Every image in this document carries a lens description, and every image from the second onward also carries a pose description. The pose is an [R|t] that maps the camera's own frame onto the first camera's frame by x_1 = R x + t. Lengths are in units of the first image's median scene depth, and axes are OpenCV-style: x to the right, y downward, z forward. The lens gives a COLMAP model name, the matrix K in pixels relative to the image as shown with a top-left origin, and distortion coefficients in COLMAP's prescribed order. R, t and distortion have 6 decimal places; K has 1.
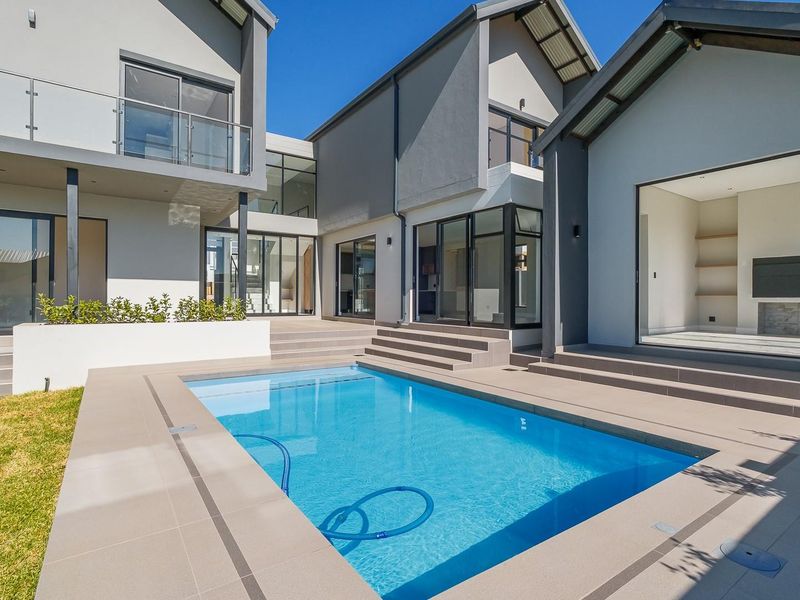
lens RADIAL K [[421.3, 0, 403.2], [0, 421.3, 296.3], [0, 0, 1]] dist [-0.011809, 0.004793]
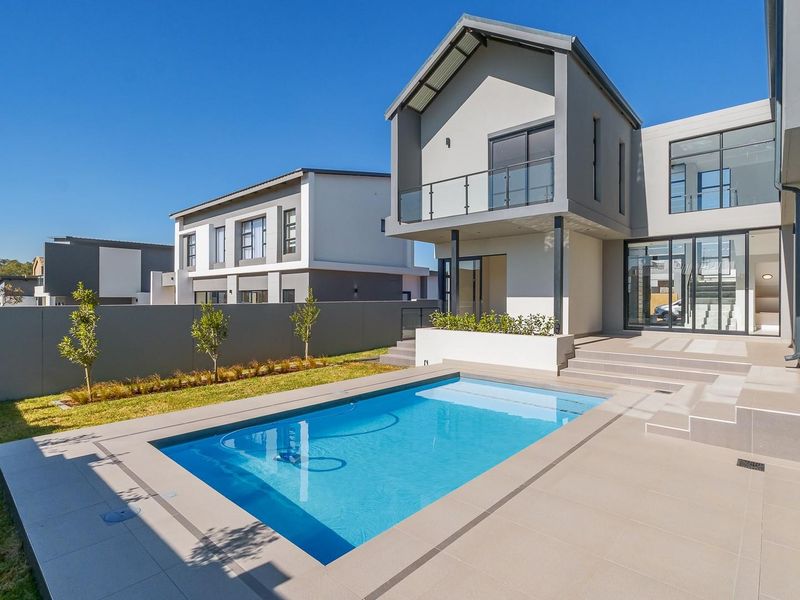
lens RADIAL K [[421.3, 0, 405.1], [0, 421.3, 299.1], [0, 0, 1]] dist [-0.011809, 0.004793]
pose [[0.233921, -0.003599, -0.972249, 0.593209], [0.004776, 0.999985, -0.002553, -0.036242], [0.972244, -0.004046, 0.233935, 0.382128]]
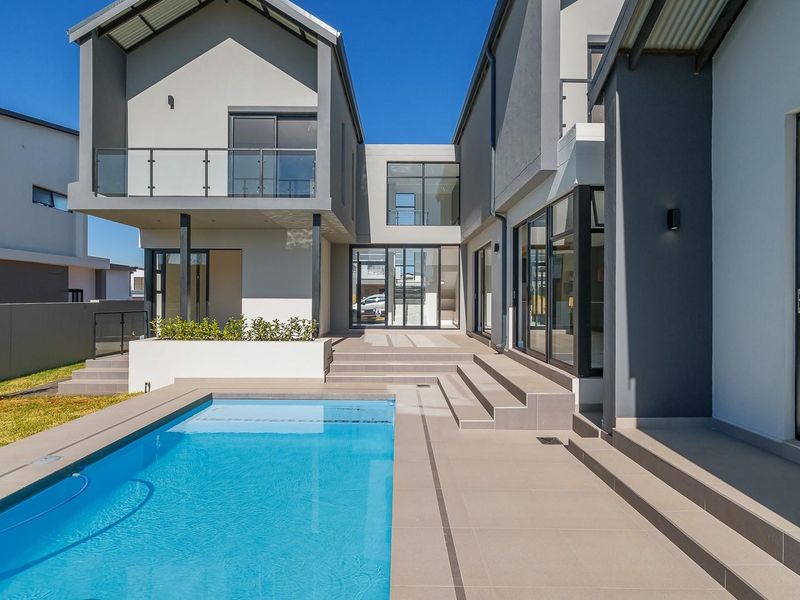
lens RADIAL K [[421.3, 0, 401.8], [0, 421.3, 298.8], [0, 0, 1]] dist [-0.011809, 0.004793]
pose [[0.822168, -0.001877, -0.569242, 0.385456], [0.003336, 0.999993, 0.001521, -0.043716], [0.569235, -0.003150, 0.822169, 0.287455]]
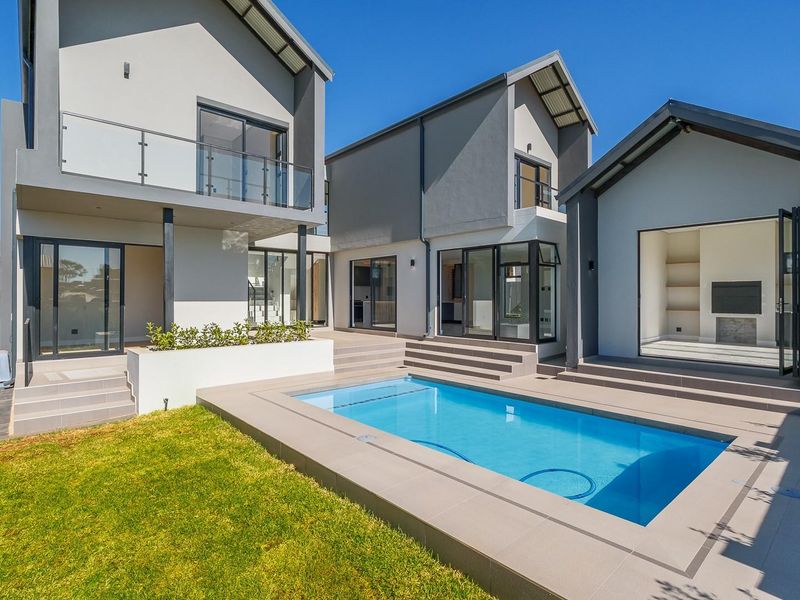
lens RADIAL K [[421.3, 0, 404.2], [0, 421.3, 294.9], [0, 0, 1]] dist [-0.011809, 0.004793]
pose [[0.992972, -0.003760, 0.118292, -0.255120], [0.003729, 0.999993, 0.000489, -0.062433], [-0.118293, -0.000044, 0.992979, -0.153156]]
